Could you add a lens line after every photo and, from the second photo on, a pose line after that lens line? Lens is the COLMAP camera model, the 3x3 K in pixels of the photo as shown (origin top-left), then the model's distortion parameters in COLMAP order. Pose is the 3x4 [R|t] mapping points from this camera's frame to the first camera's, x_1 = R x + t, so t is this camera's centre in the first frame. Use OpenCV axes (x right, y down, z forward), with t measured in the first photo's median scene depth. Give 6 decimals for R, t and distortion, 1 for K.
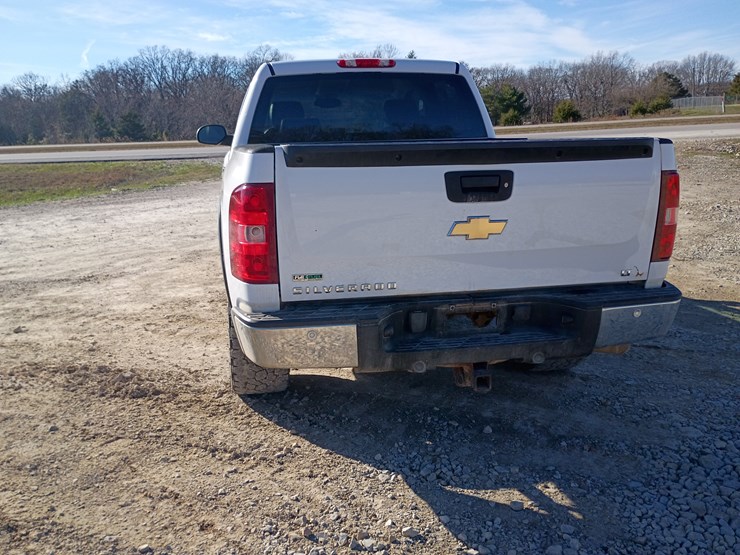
lens RADIAL K [[642.5, 0, 345.9], [0, 642.5, 280.6], [0, 0, 1]] dist [0.092836, -0.141630]
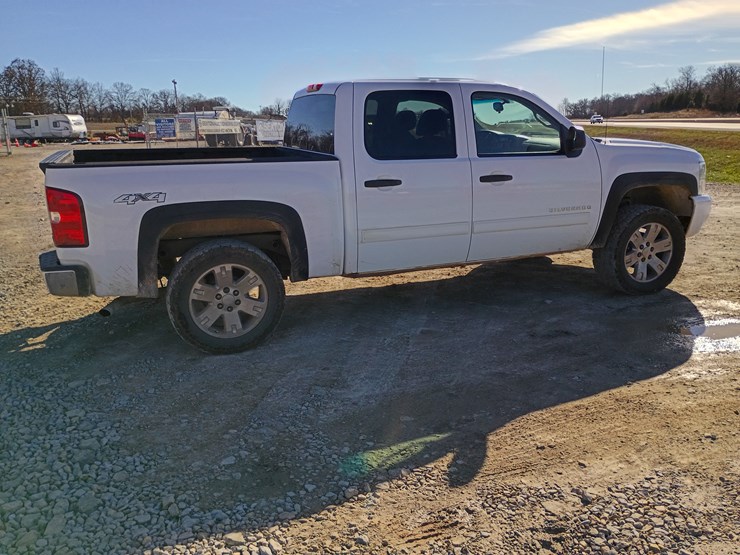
lens RADIAL K [[640.6, 0, 371.0], [0, 640.6, 258.6], [0, 0, 1]] dist [0.036683, -0.011487]
pose [[0.173240, 0.231075, -0.957388, 2.046358], [-0.207521, 0.958827, 0.193872, -0.441498], [0.962768, 0.165091, 0.214060, 1.395541]]
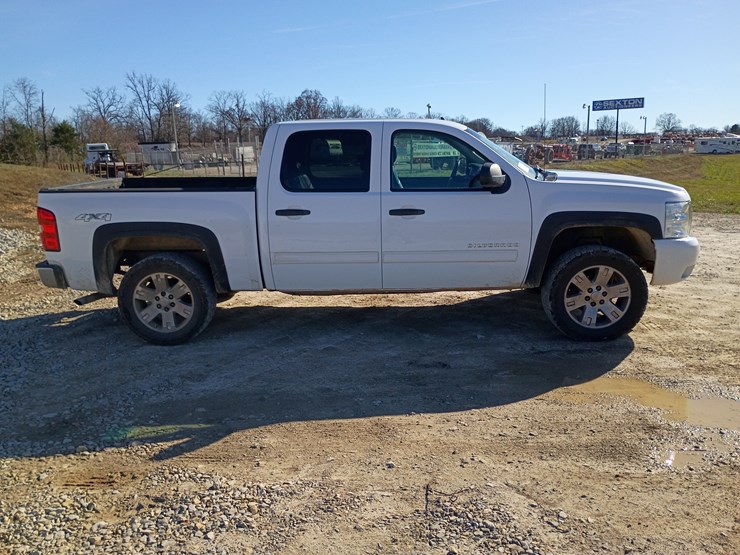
lens RADIAL K [[642.3, 0, 360.4], [0, 642.3, 278.4], [0, 0, 1]] dist [0.061985, -0.072189]
pose [[-0.236696, 0.226317, -0.944857, 2.204795], [-0.189387, 0.943090, 0.273338, -0.690687], [0.952947, 0.243642, -0.180364, 2.345715]]
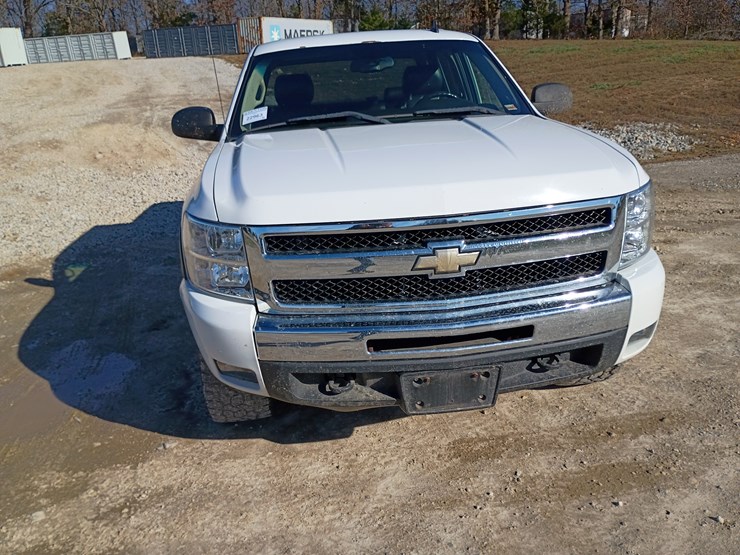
lens RADIAL K [[635.8, 0, 355.8], [0, 635.8, 286.2], [0, 0, 1]] dist [0.068804, -0.110401]
pose [[-0.993762, 0.057022, 0.095839, -0.146343], [0.098429, 0.852477, 0.513415, -0.905444], [-0.052424, 0.519645, -0.852772, 3.615930]]
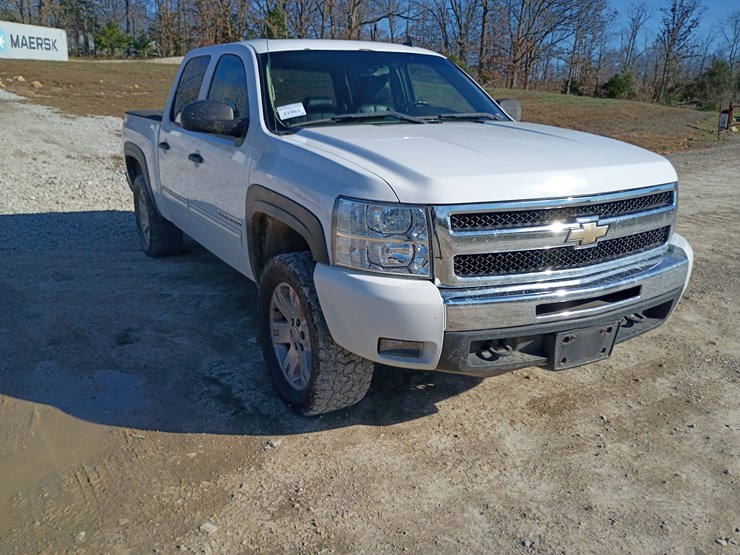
lens RADIAL K [[642.3, 0, 360.4], [0, 642.3, 278.4], [0, 0, 1]] dist [0.061985, -0.072189]
pose [[-0.950937, 0.107806, -0.289996, 0.429397], [-0.047415, 0.875472, 0.480937, -0.895771], [0.305731, 0.471091, -0.827407, 3.630595]]
